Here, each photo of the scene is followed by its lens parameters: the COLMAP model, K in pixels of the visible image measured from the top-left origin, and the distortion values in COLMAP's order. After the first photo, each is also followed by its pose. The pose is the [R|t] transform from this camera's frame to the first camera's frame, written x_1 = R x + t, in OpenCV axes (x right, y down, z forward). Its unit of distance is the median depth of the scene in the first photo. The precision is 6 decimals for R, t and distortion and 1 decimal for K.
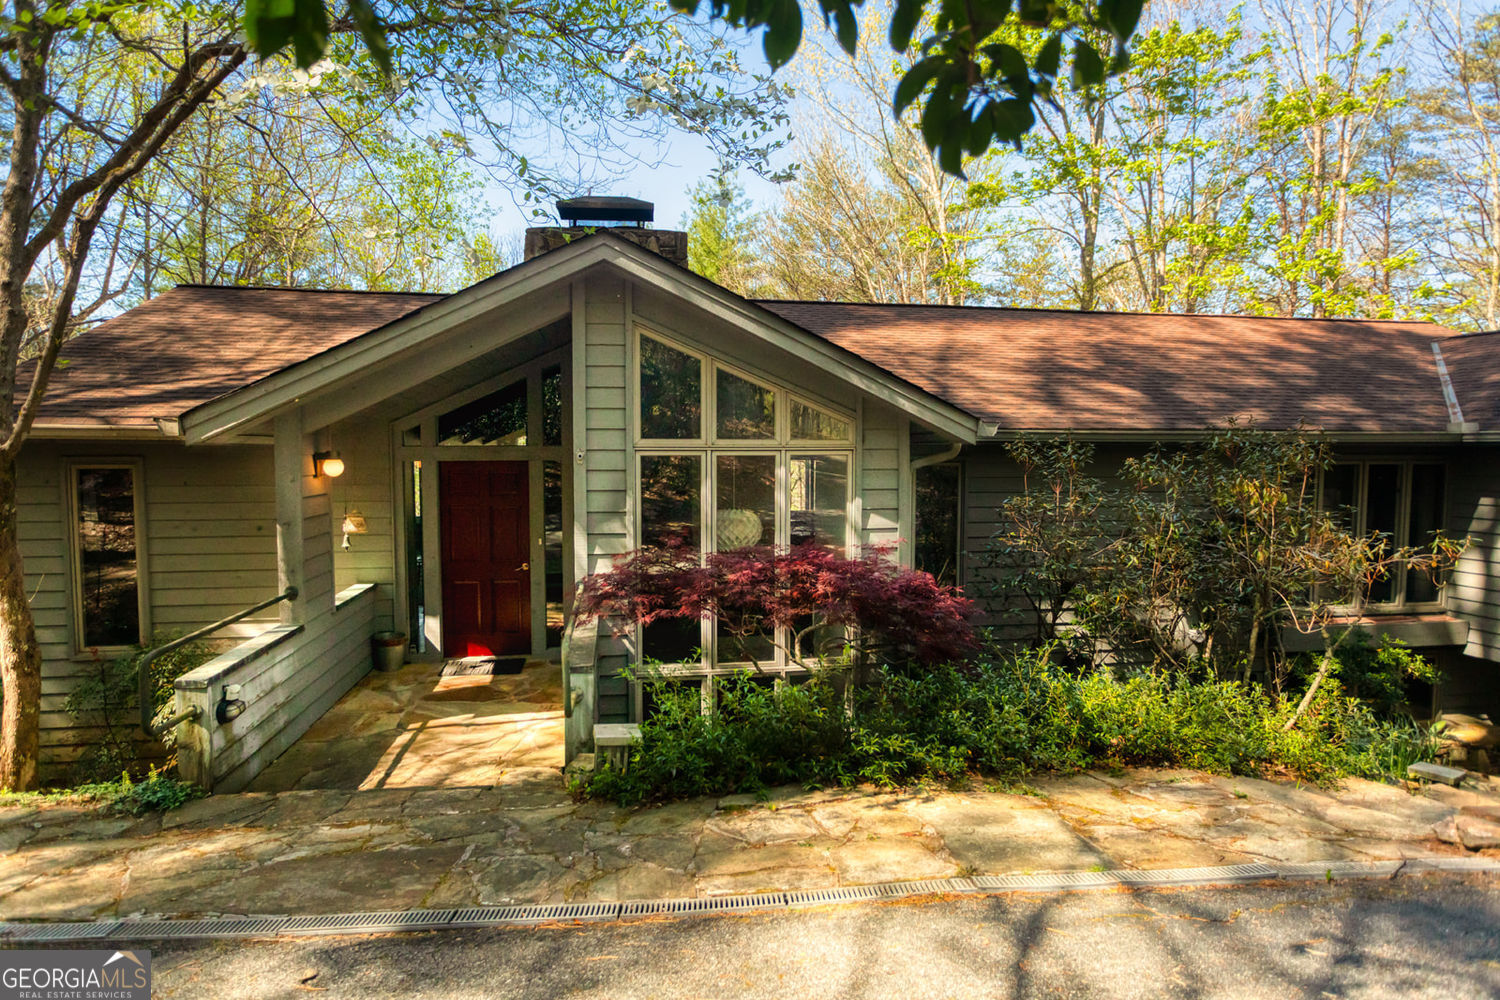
lens RADIAL K [[848.0, 0, 750.0], [0, 848.0, 500.0], [0, 0, 1]] dist [-0.004231, 0.005430]
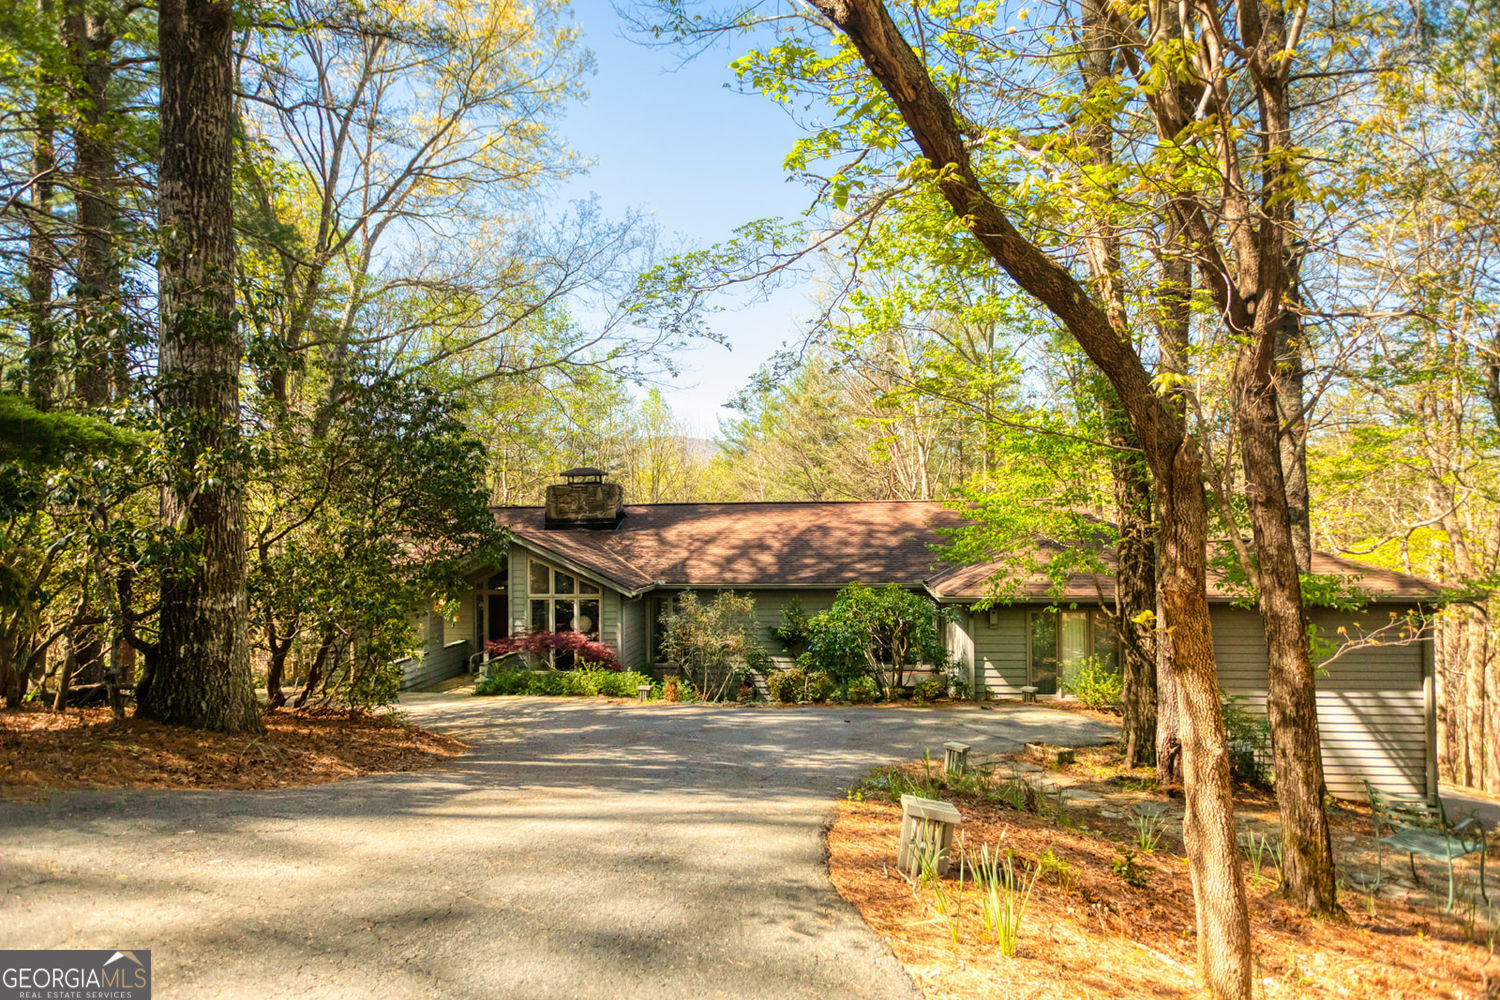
lens RADIAL K [[848.0, 0, 750.0], [0, 848.0, 500.0], [0, 0, 1]] dist [-0.004231, 0.005430]
pose [[0.961489, -0.013475, -0.274513, 1.188556], [-0.008462, 0.996872, -0.078573, -0.144545], [0.274713, 0.077870, 0.958368, -1.386263]]
